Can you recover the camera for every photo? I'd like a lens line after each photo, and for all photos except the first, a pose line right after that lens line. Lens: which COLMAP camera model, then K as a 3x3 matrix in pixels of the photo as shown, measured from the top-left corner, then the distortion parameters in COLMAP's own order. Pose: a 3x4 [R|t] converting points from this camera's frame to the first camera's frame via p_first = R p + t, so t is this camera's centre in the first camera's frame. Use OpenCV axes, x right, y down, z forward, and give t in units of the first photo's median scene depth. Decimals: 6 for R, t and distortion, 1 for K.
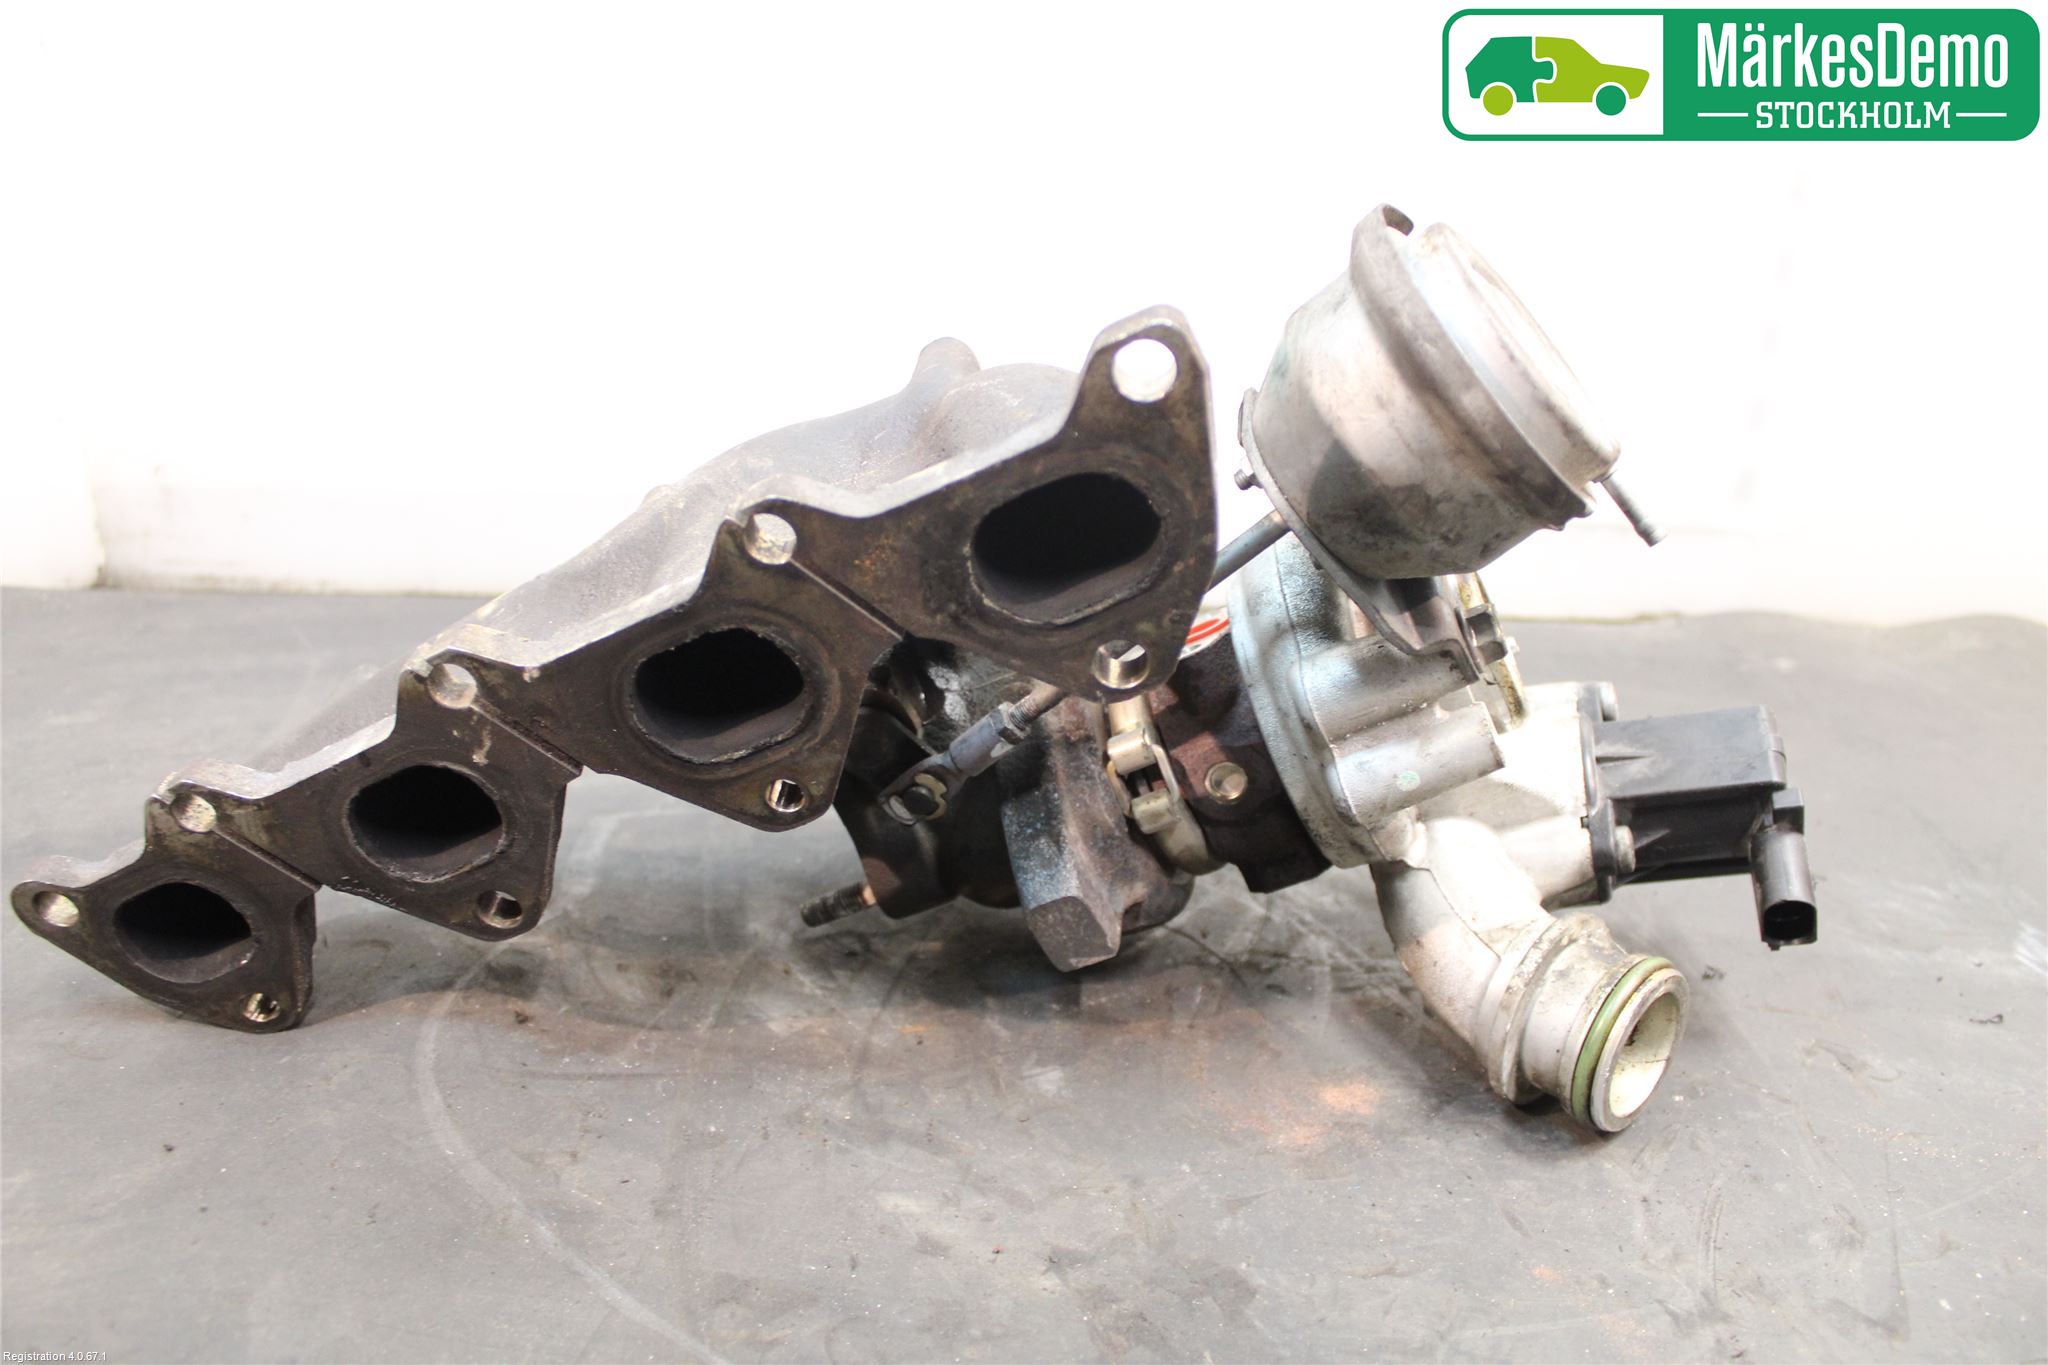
lens RADIAL K [[1707.2, 0, 1024.0], [0, 1707.2, 682.5], [0, 0, 1]] dist [-0.181739, 0.141234]
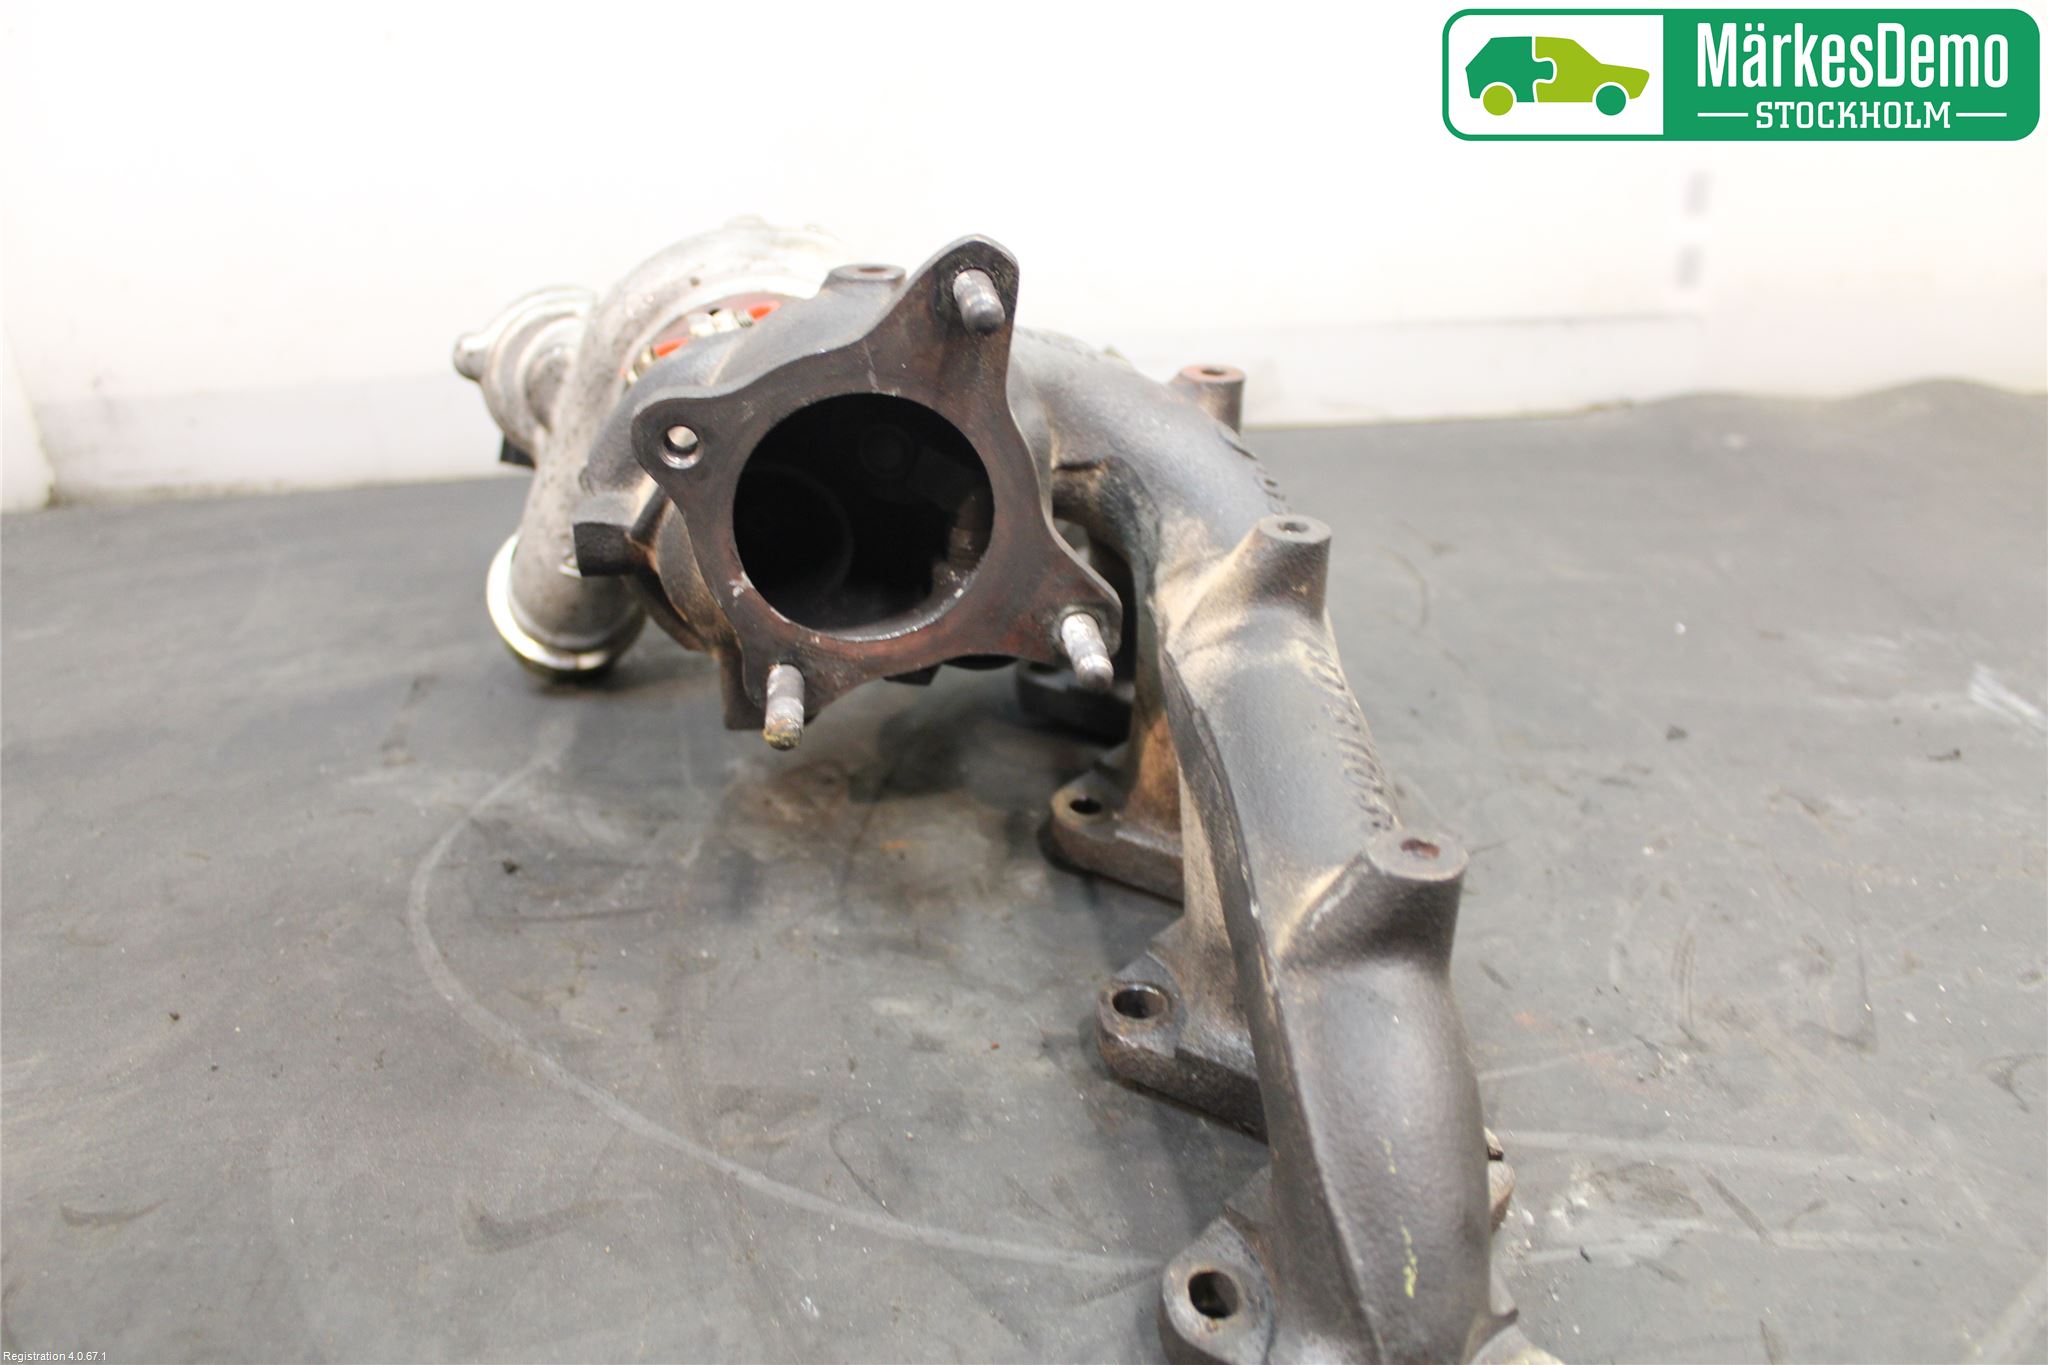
lens RADIAL K [[1707.2, 0, 1024.0], [0, 1707.2, 682.5], [0, 0, 1]] dist [-0.181739, 0.141234]
pose [[0.996488, -0.083125, 0.010058, 0.011331], [0.082145, 0.993802, 0.074904, 0.043618], [-0.016222, -0.073814, 0.997140, -0.014050]]
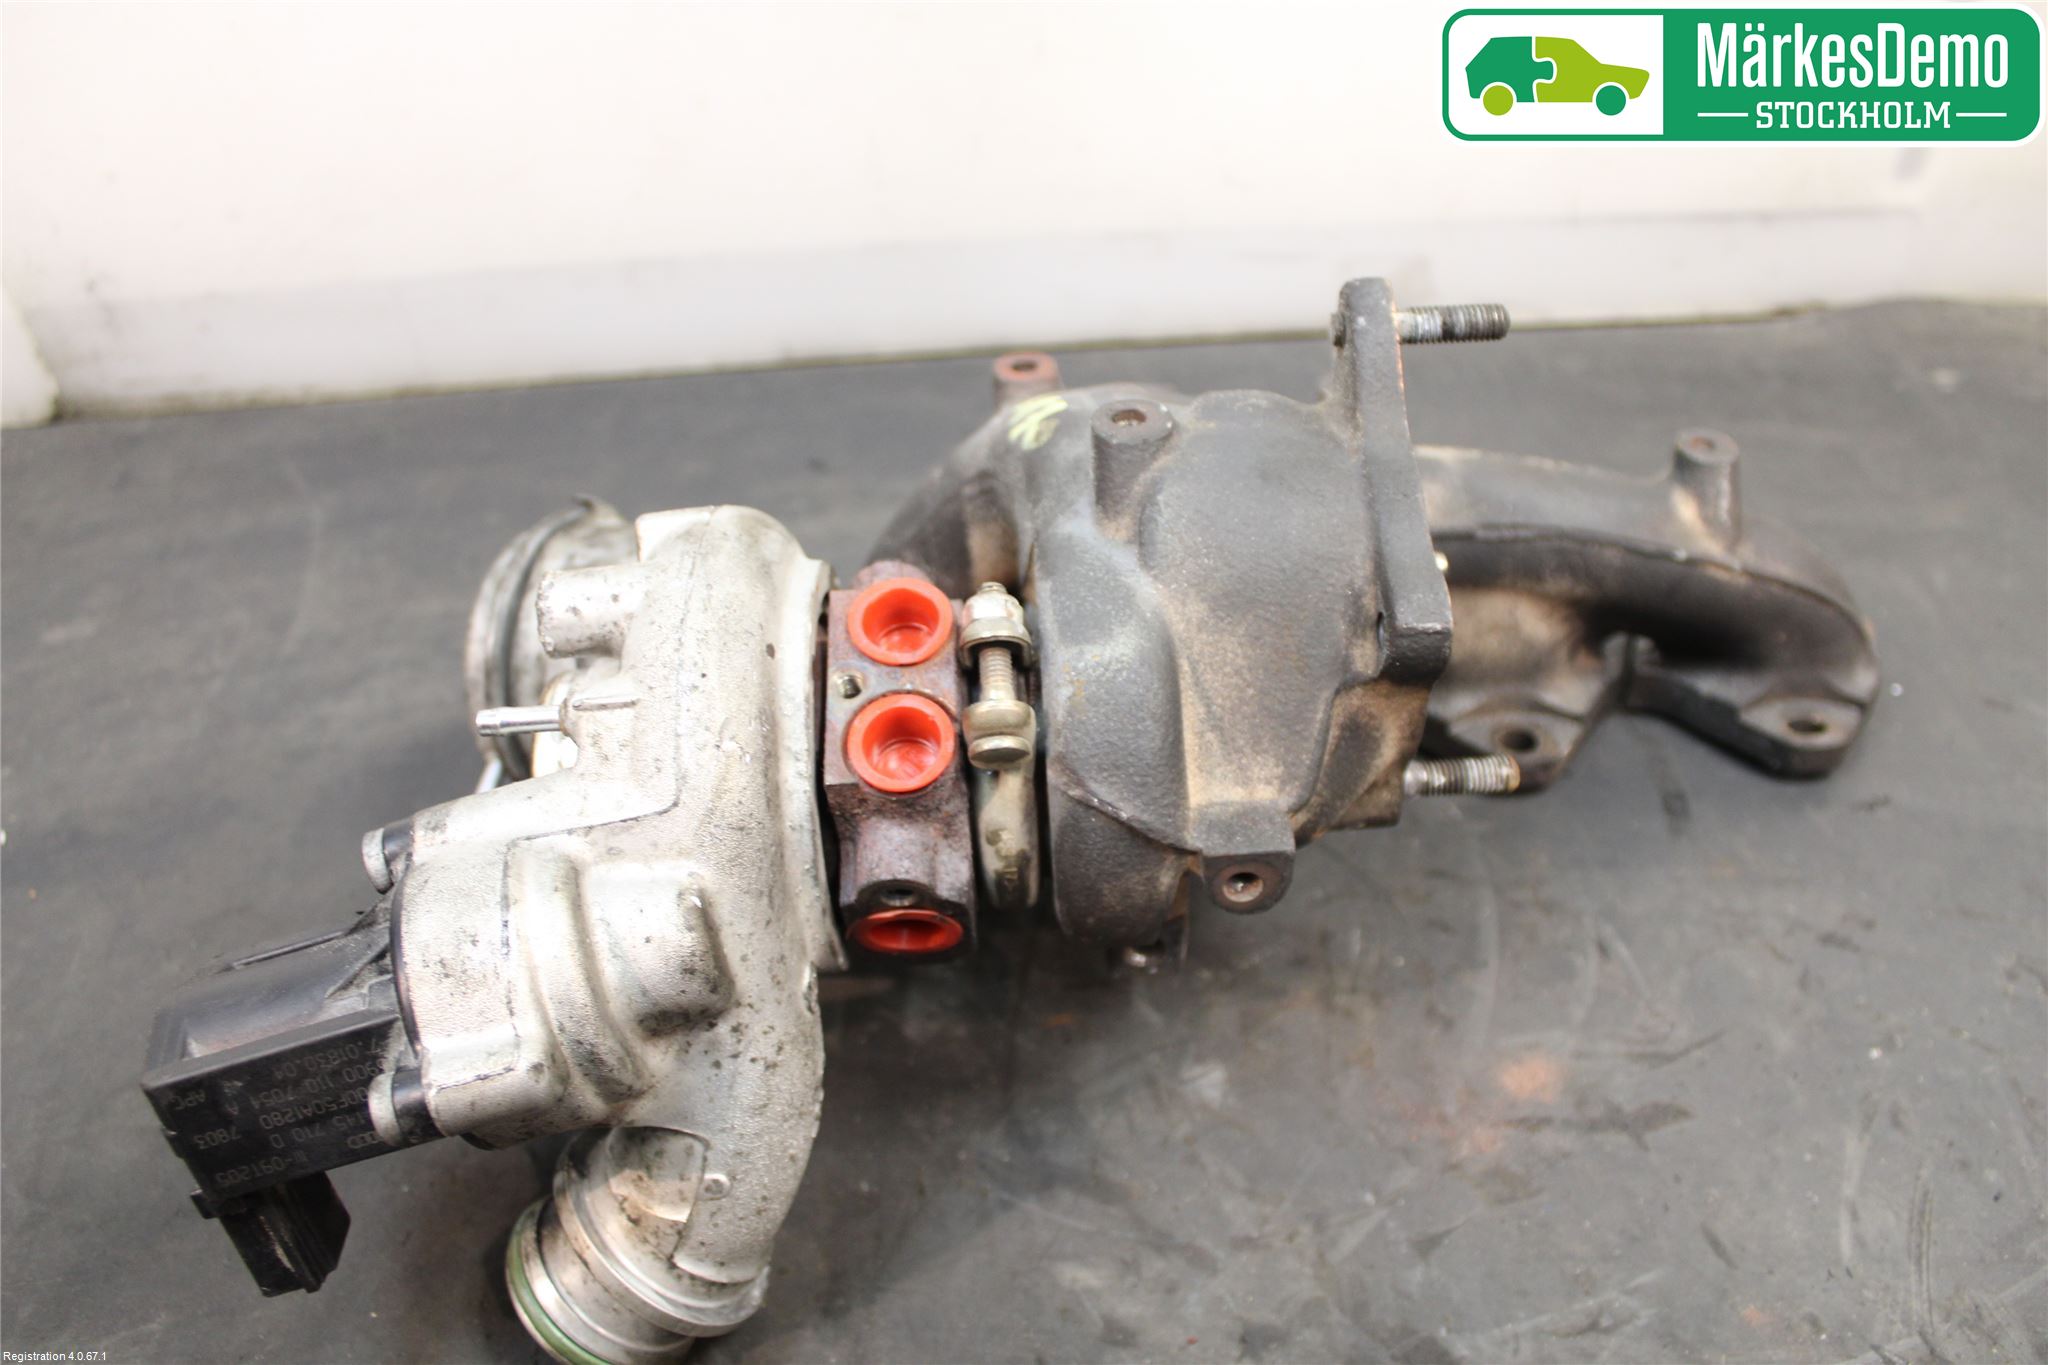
lens RADIAL K [[1707.2, 0, 1024.0], [0, 1707.2, 682.5], [0, 0, 1]] dist [-0.181739, 0.141234]
pose [[0.996797, -0.077188, -0.020918, -0.057834], [0.079853, 0.946390, 0.313000, -0.306819], [-0.004363, -0.313668, 0.949523, 0.201020]]
